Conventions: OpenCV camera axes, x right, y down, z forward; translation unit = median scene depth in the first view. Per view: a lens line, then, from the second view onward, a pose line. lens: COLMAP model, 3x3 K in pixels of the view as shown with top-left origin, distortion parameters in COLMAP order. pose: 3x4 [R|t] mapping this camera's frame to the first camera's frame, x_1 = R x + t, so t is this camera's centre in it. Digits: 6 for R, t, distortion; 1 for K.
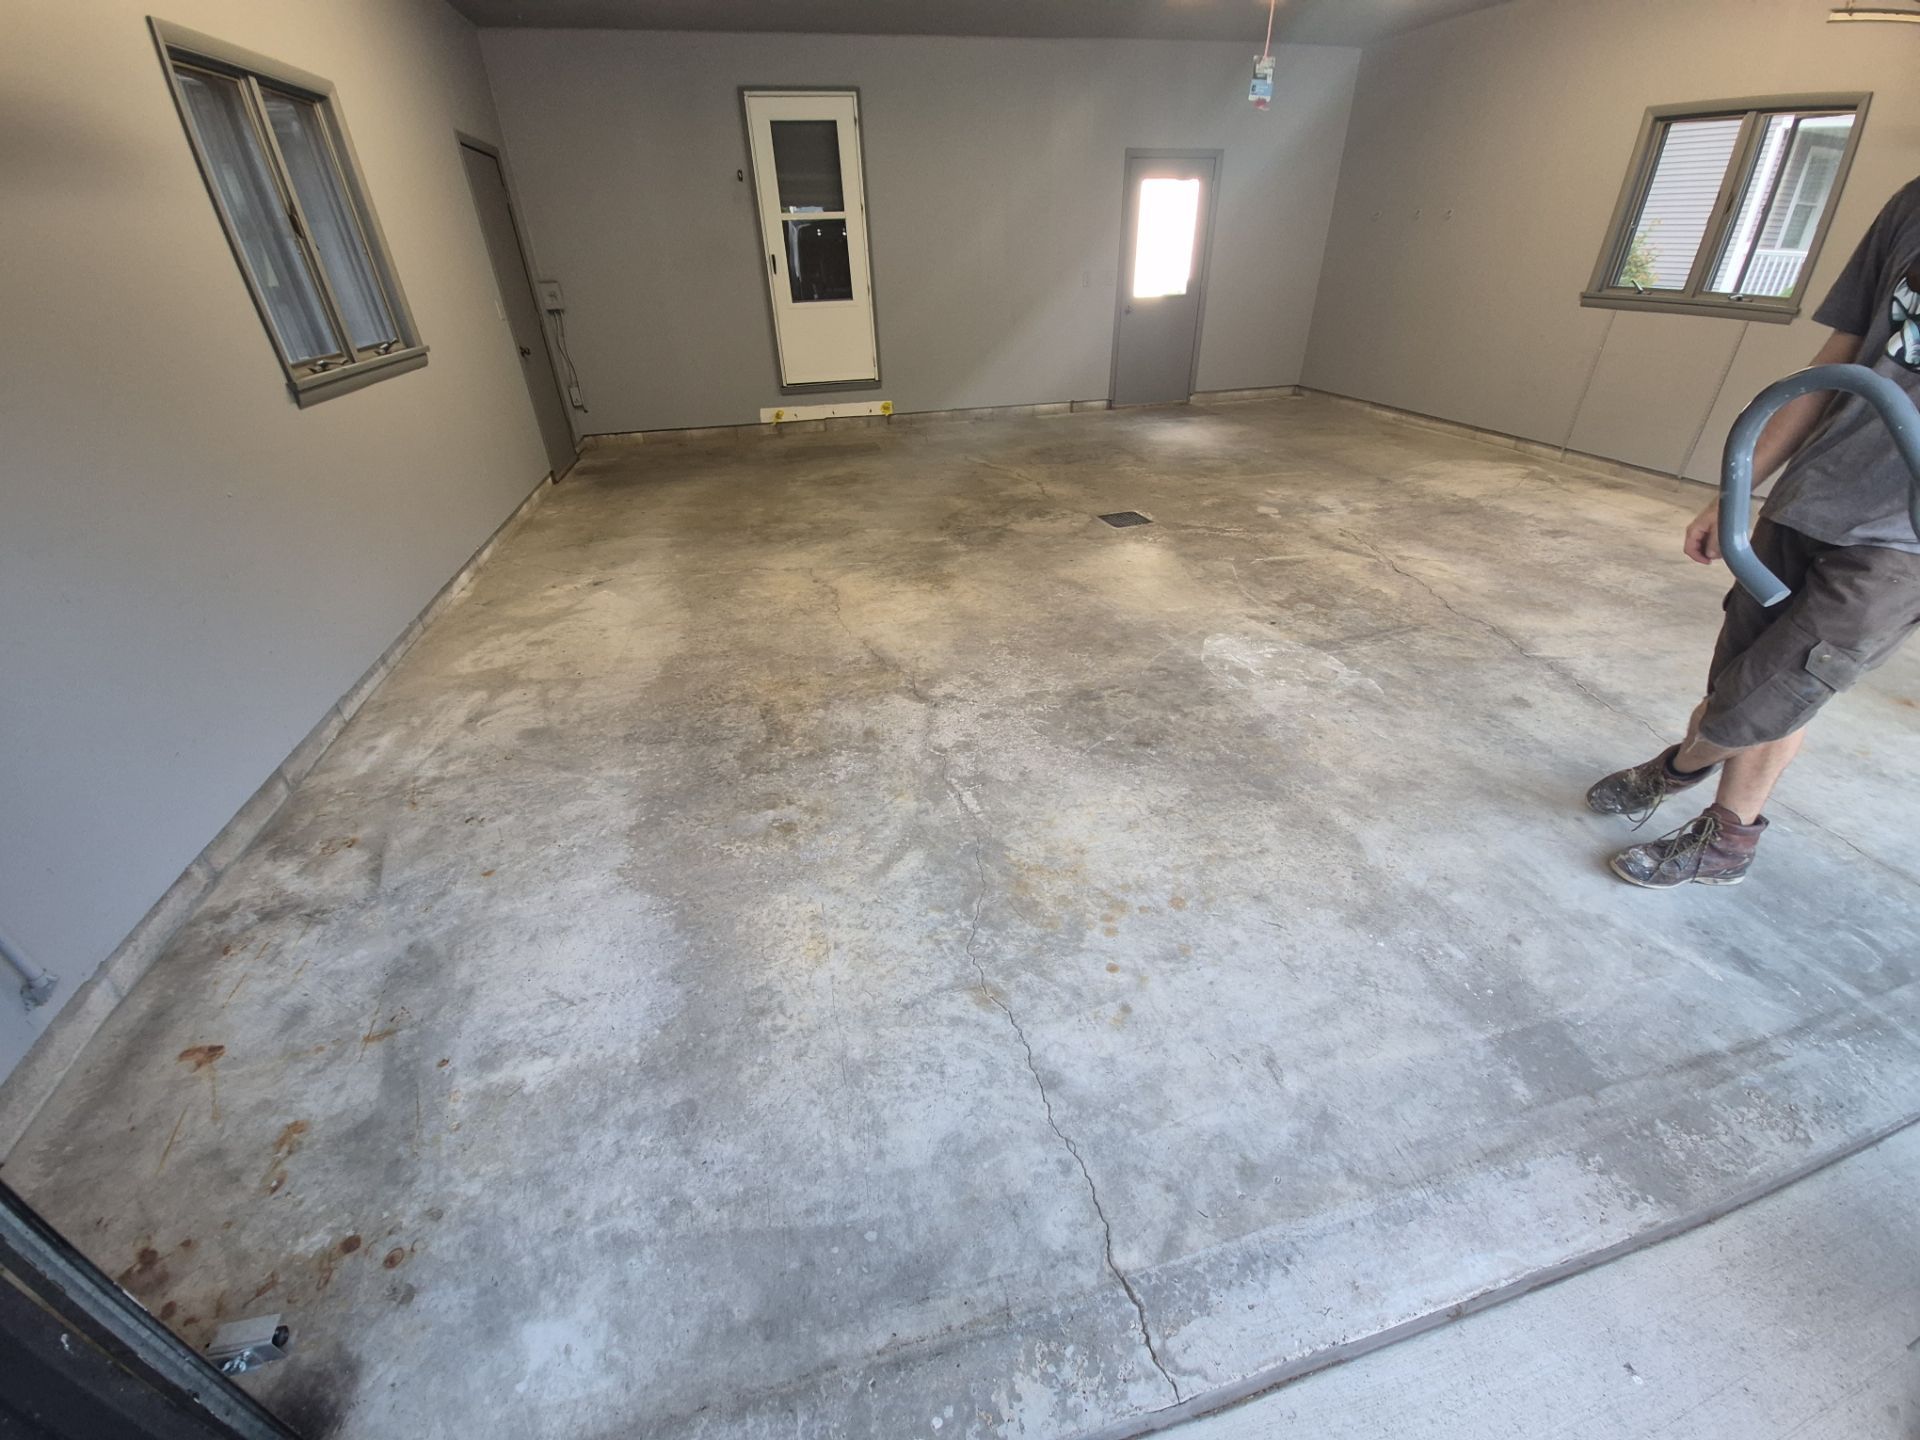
lens RADIAL K [[788.6, 0, 960.0], [0, 788.6, 720.0], [0, 0, 1]] dist [-0.018648, -0.000688]
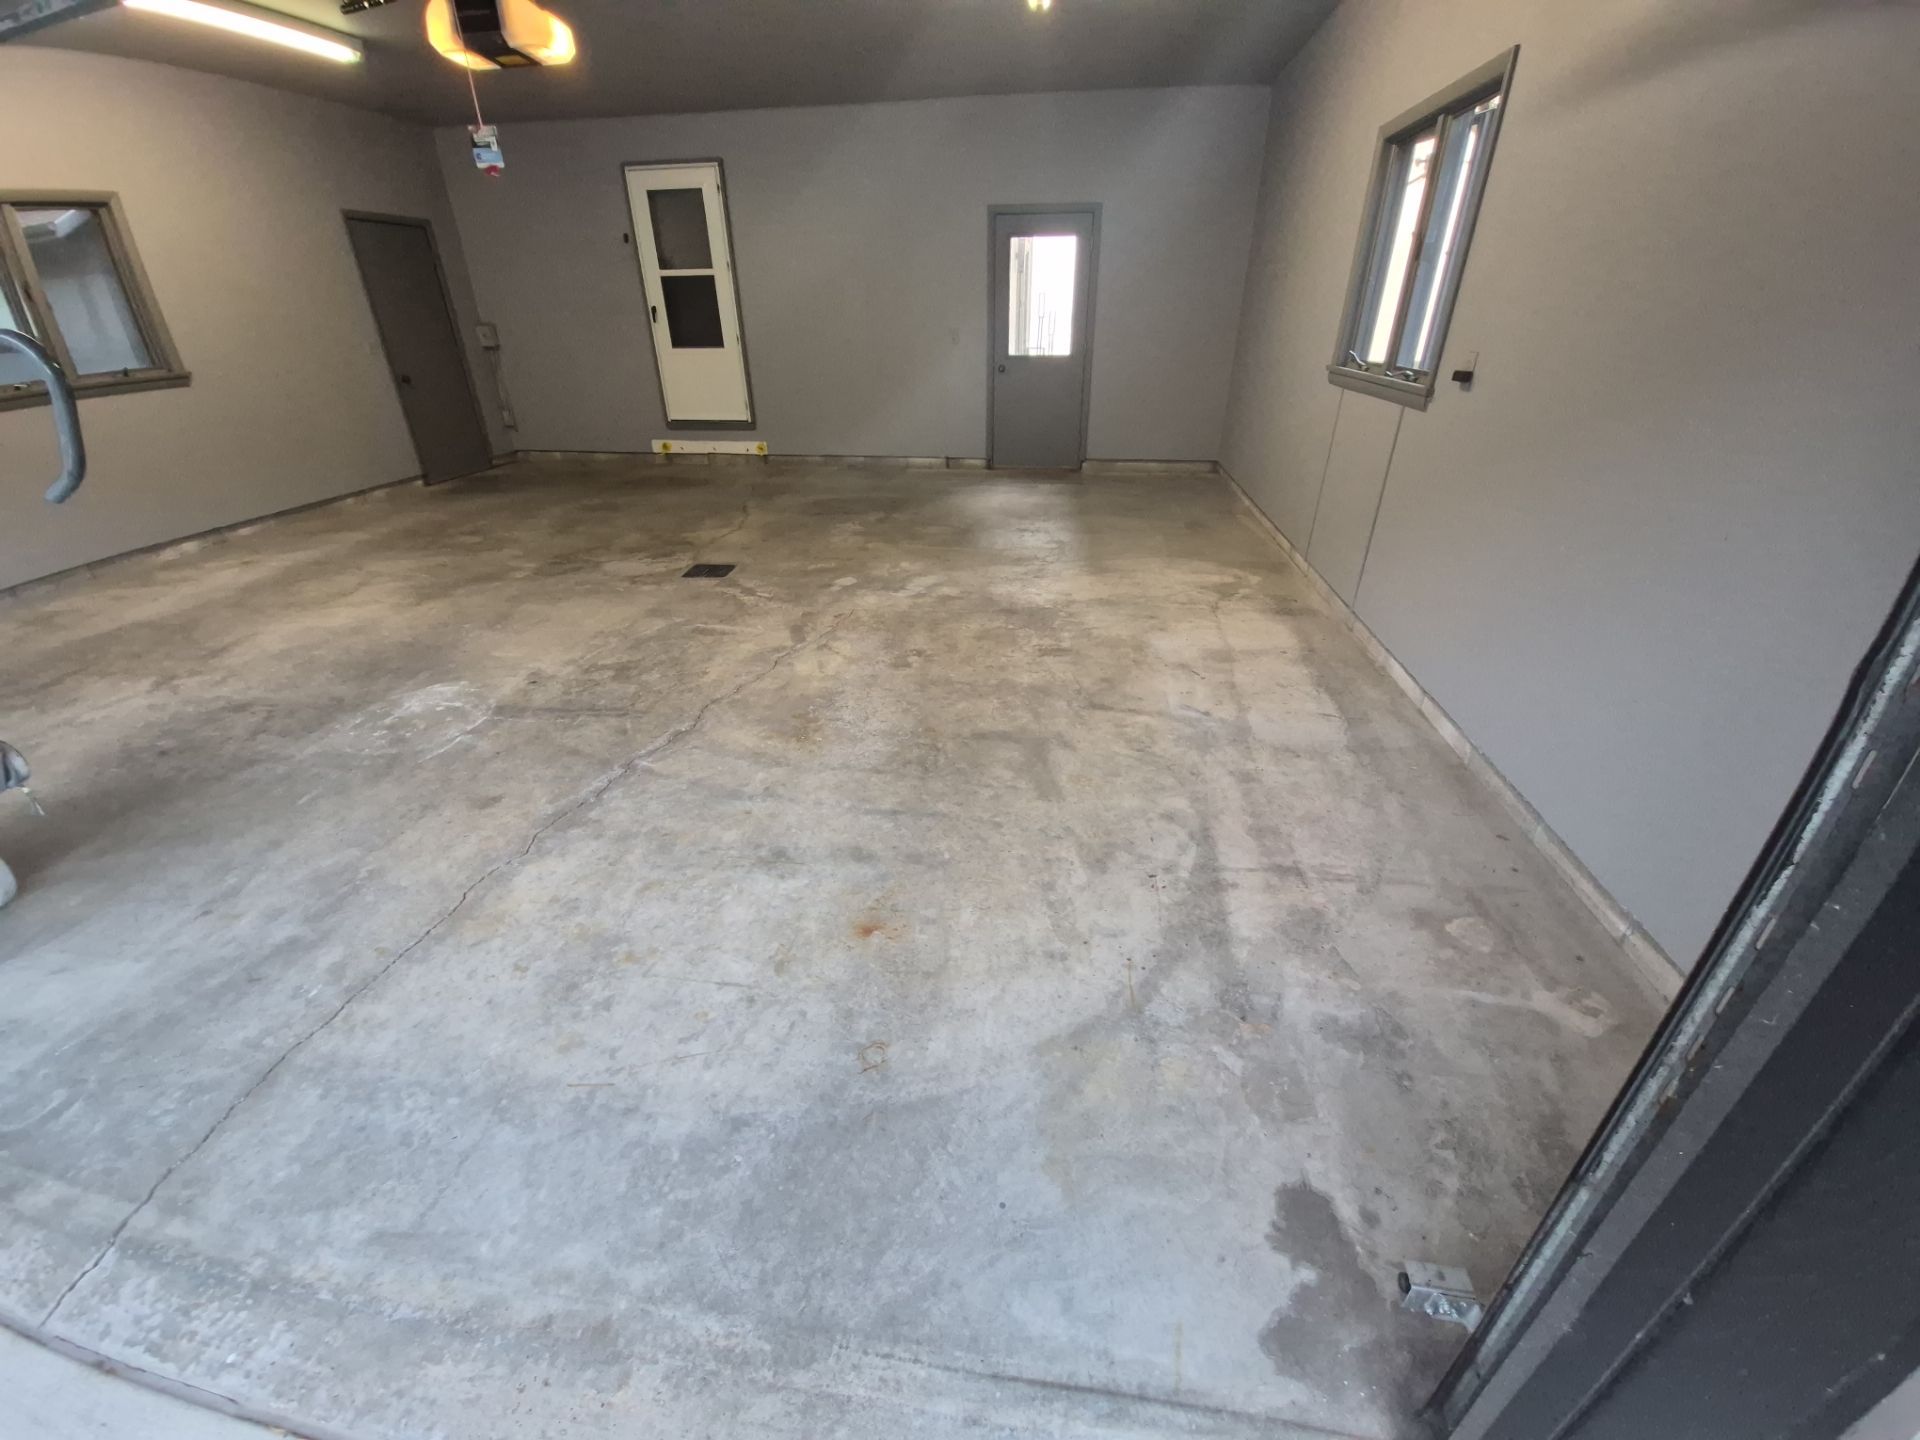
lens RADIAL K [[778.7, 0, 960.0], [0, 778.7, 720.0], [0, 0, 1]] dist [-0.021804, -0.000267]
pose [[0.926802, 0.193867, -0.321644, 0.878404], [-0.208259, 0.978016, -0.010602, -0.129330], [0.312517, 0.076811, 0.946801, 0.187511]]
